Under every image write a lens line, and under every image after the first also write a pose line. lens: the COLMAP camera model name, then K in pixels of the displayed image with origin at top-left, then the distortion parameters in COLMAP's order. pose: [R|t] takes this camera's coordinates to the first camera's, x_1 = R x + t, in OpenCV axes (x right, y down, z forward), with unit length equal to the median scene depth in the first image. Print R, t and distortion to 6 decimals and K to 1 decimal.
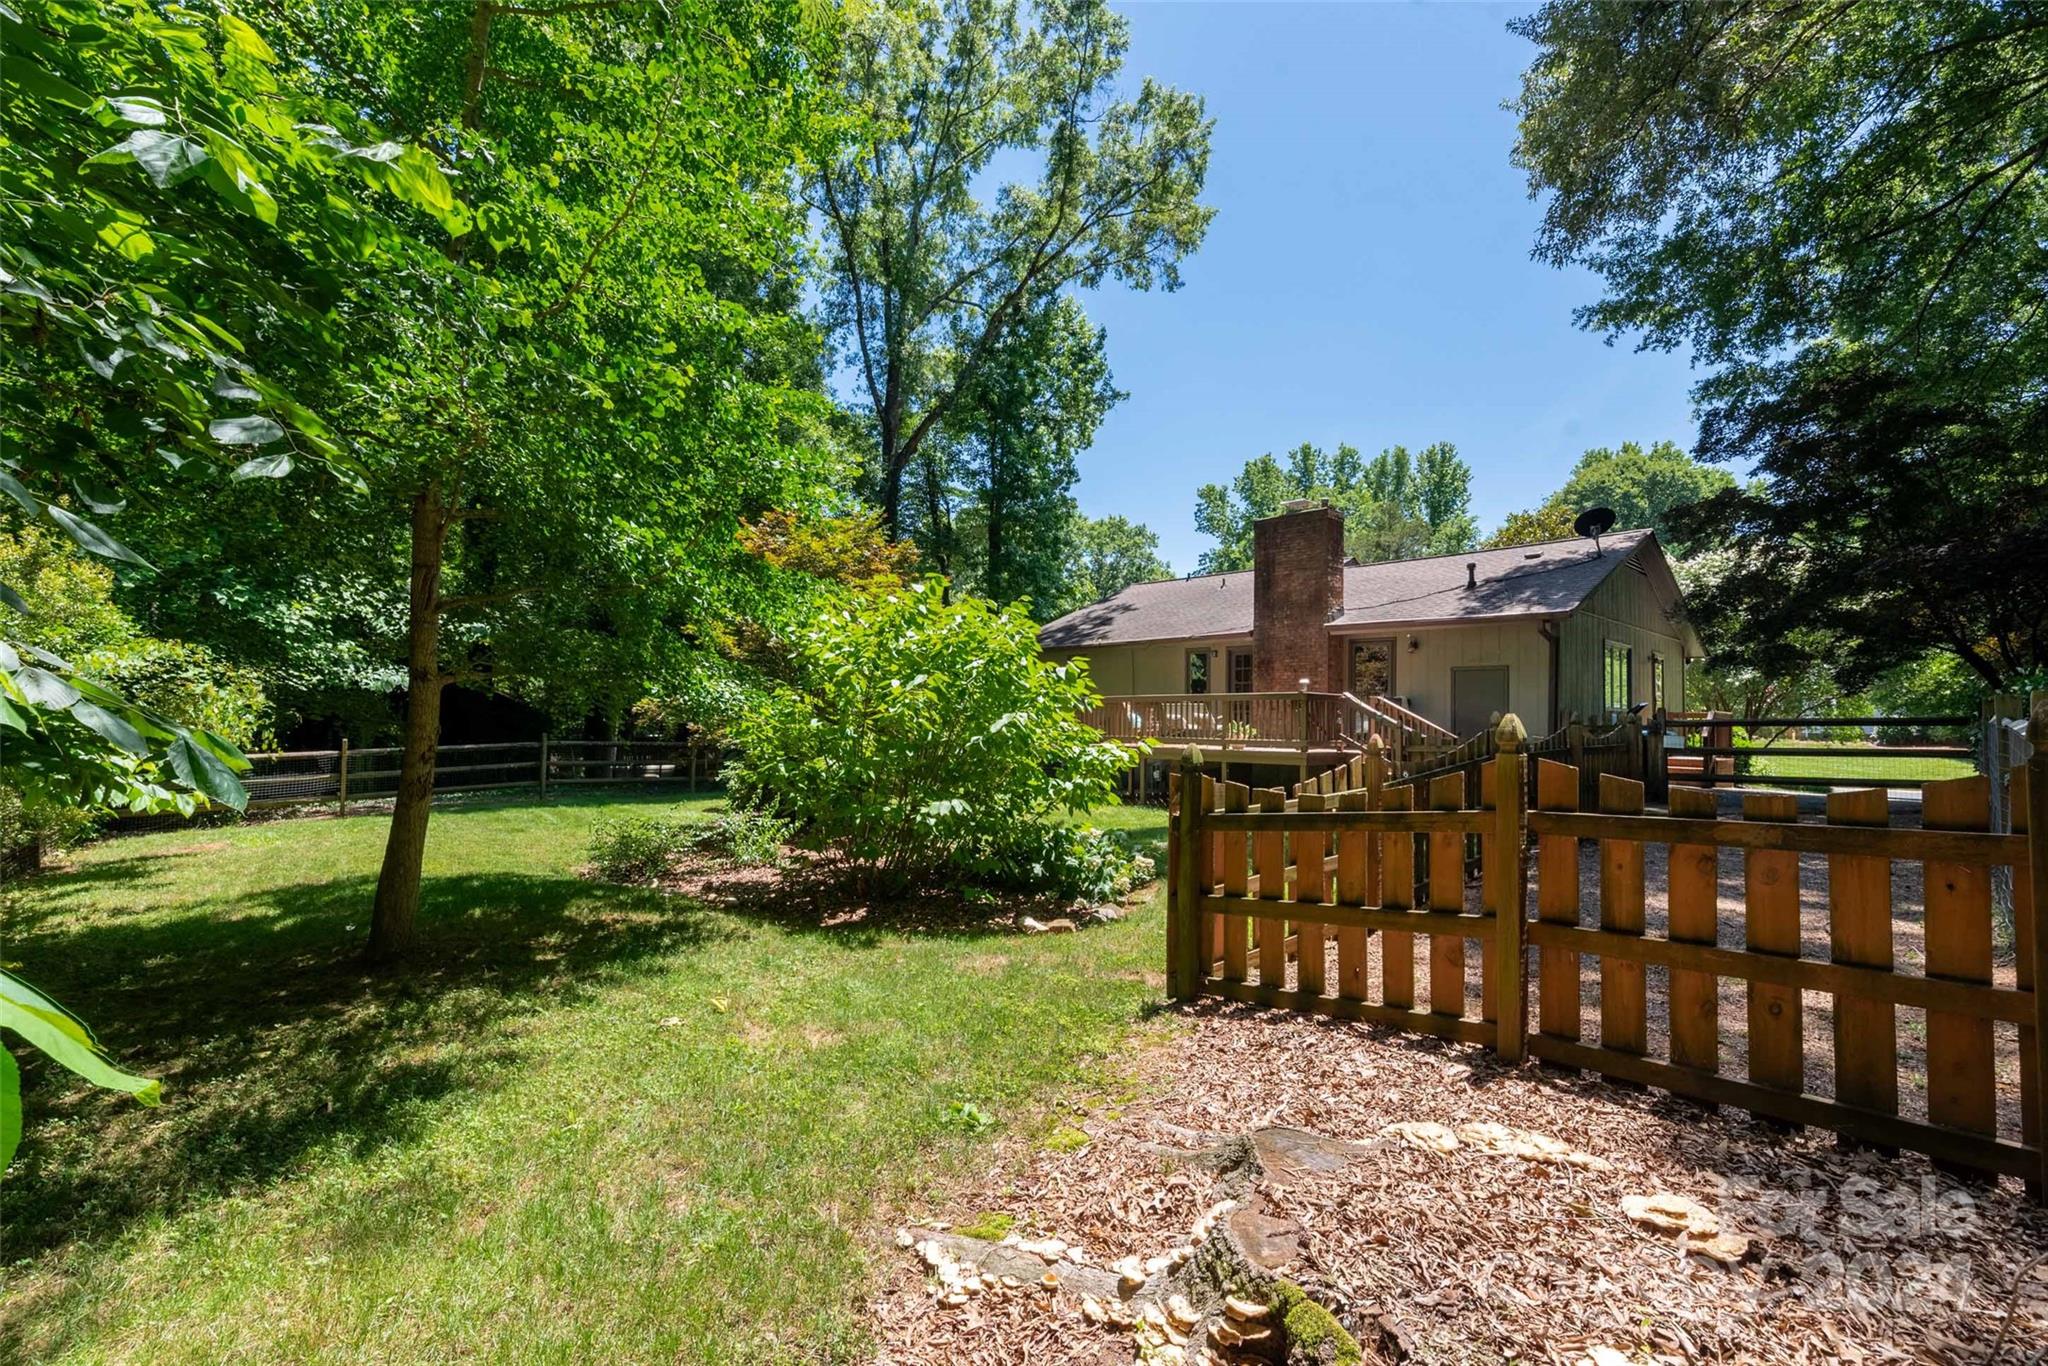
lens RADIAL K [[891.8, 0, 1025.3], [0, 891.8, 666.8], [0, 0, 1]] dist [0.000465, 0.000044]
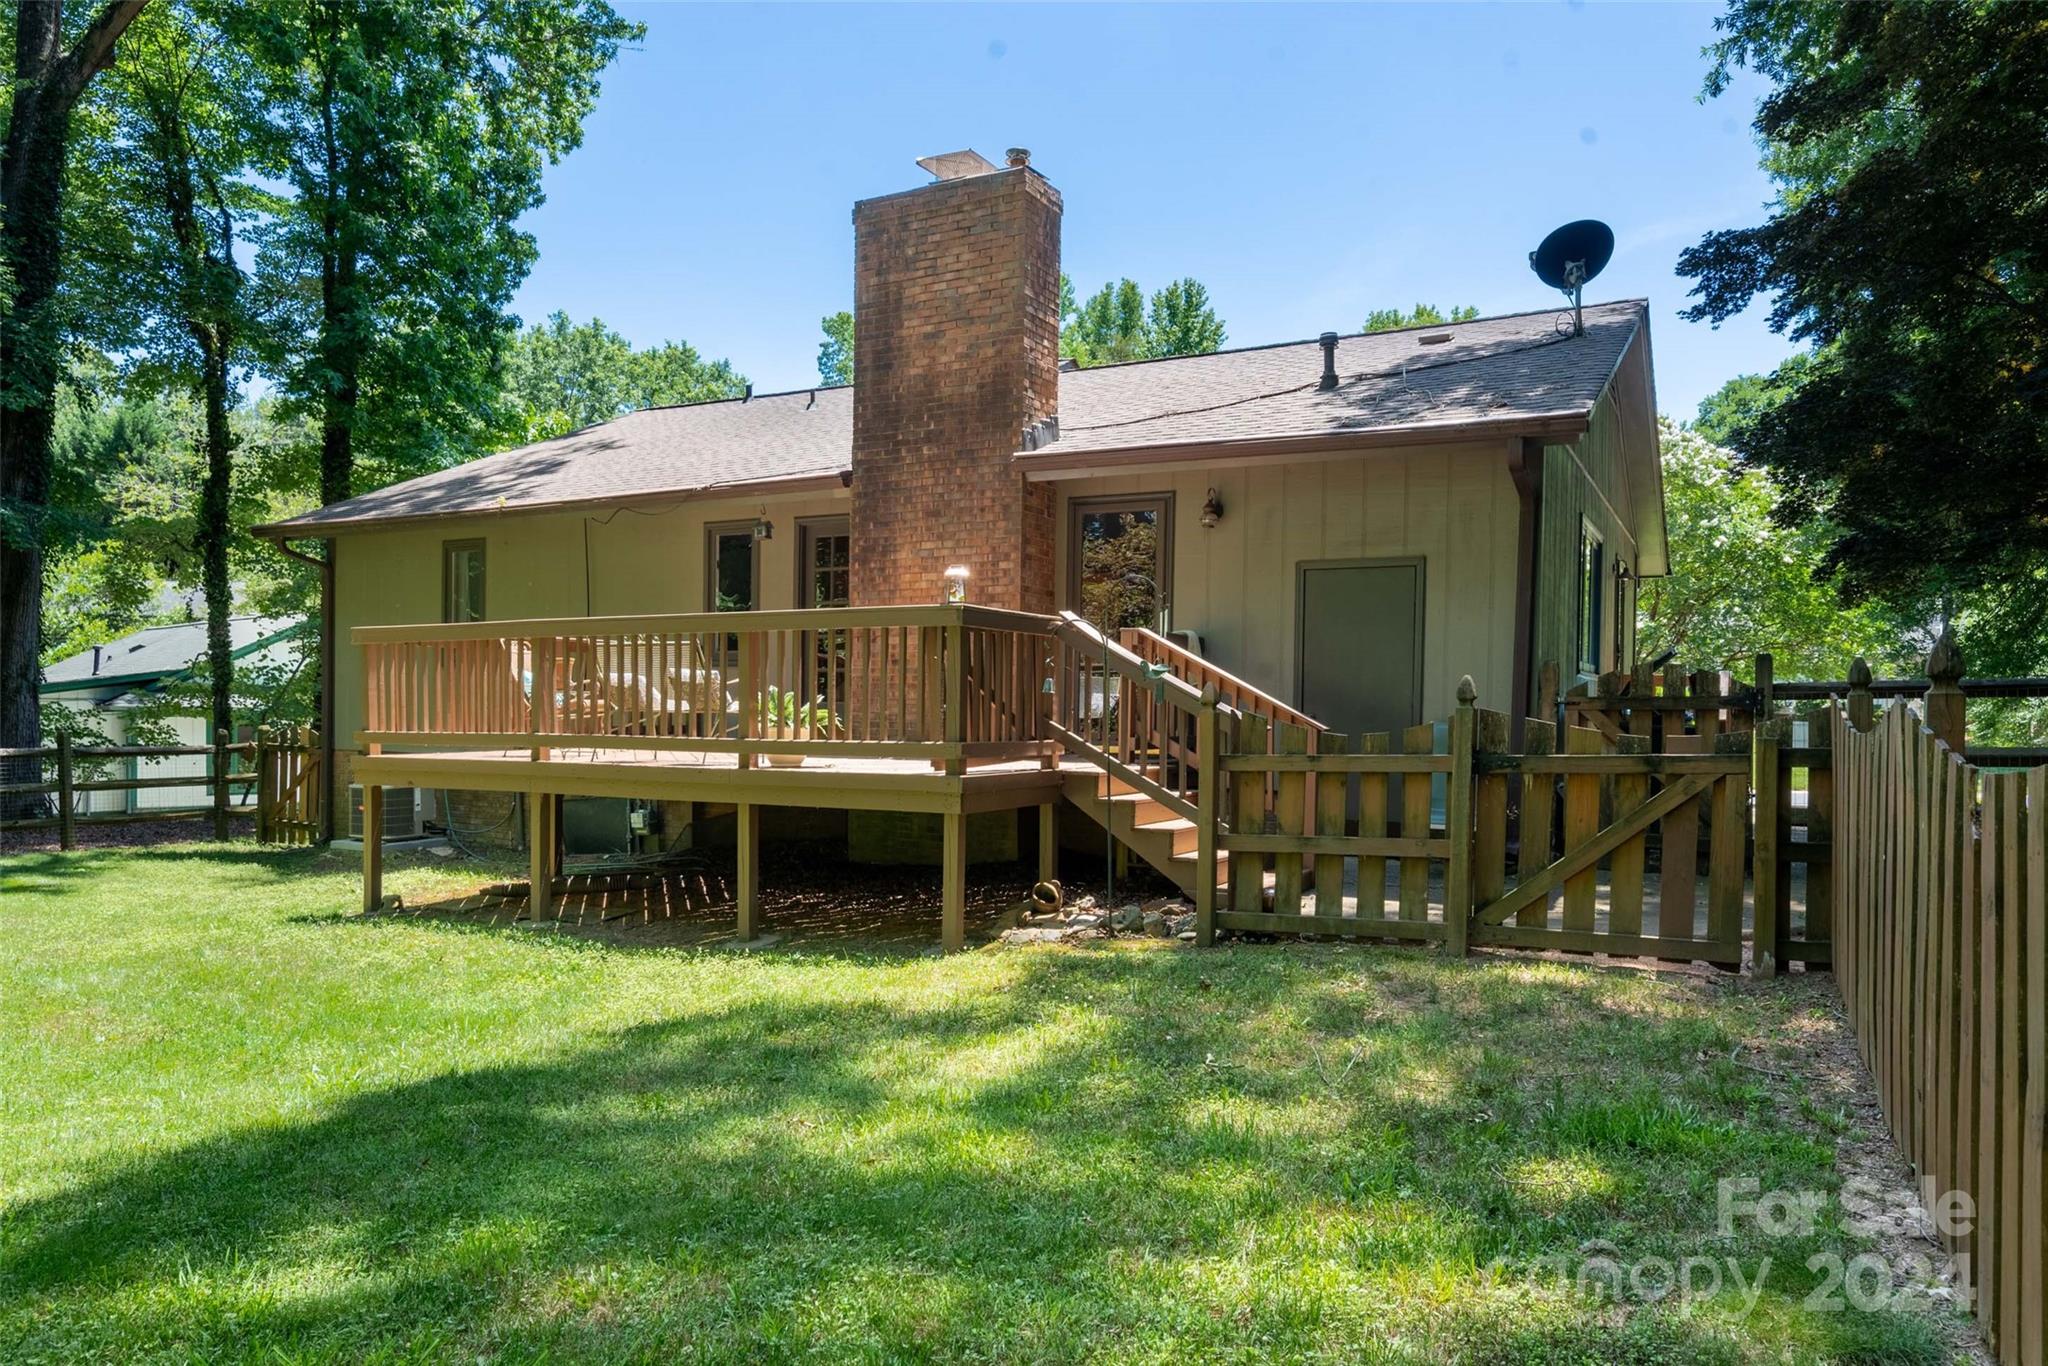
lens RADIAL K [[1241.5, 0, 1024.0], [0, 1241.5, 683.0], [0, 0, 1]] dist [0.005707, 0.001349]
pose [[0.946081, -0.001618, 0.323927, 0.091105], [-0.014101, 0.998834, 0.046173, 0.018553], [-0.323624, -0.048251, 0.944955, 0.268189]]
